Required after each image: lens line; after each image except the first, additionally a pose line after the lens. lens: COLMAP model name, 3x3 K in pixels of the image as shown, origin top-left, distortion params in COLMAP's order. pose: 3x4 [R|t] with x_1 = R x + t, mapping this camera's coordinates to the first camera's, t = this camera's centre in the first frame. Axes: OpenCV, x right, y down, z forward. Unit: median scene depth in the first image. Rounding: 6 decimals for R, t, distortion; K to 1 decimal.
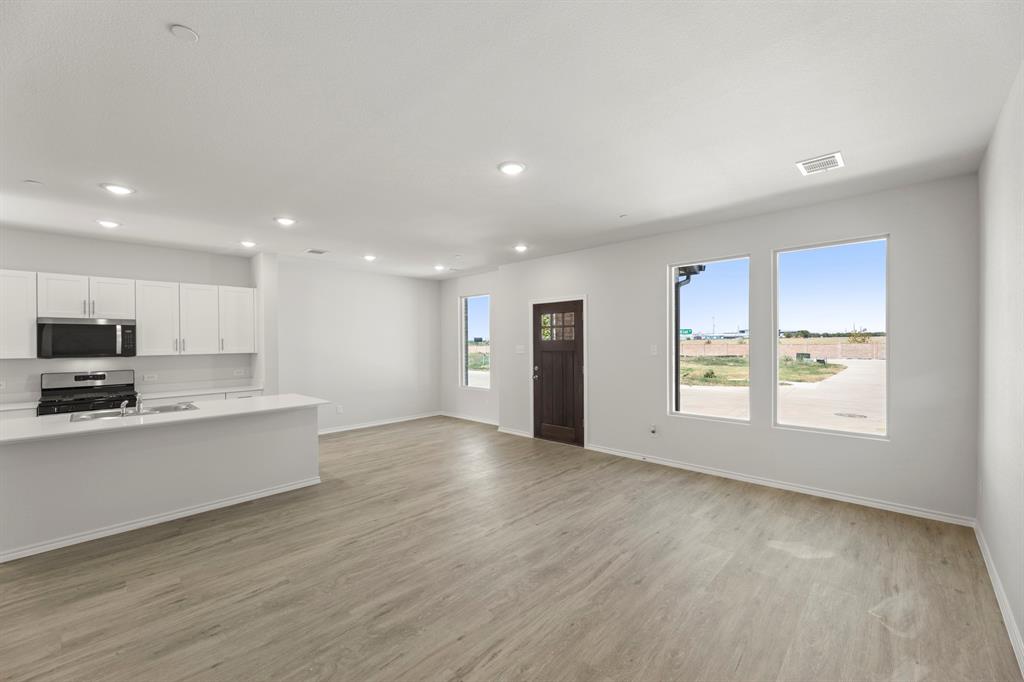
lens RADIAL K [[415.6, 0, 515.6], [0, 415.6, 345.4], [0, 0, 1]] dist [-0.000088, -0.000361]
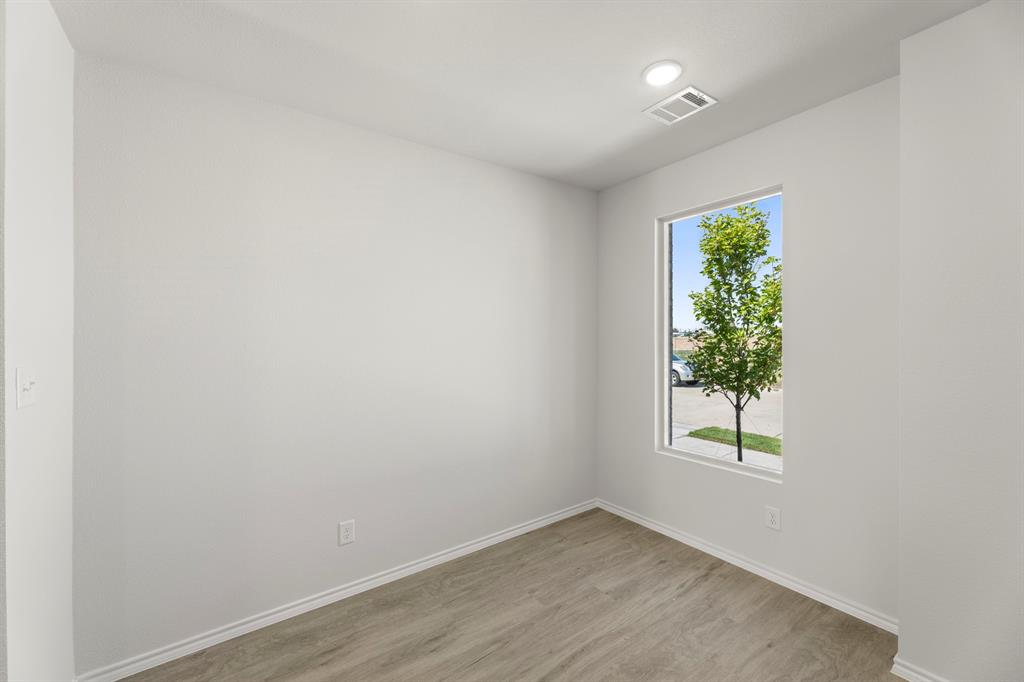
lens RADIAL K [[415.6, 0, 535.6], [0, 415.6, 337.6], [0, 0, 1]] dist [-0.000088, -0.000361]
pose [[0.989288, 0.001800, -0.145968, -0.342712], [-0.001893, 0.999998, -0.000503, -0.008968], [0.145967, 0.000774, 0.989289, 1.066810]]
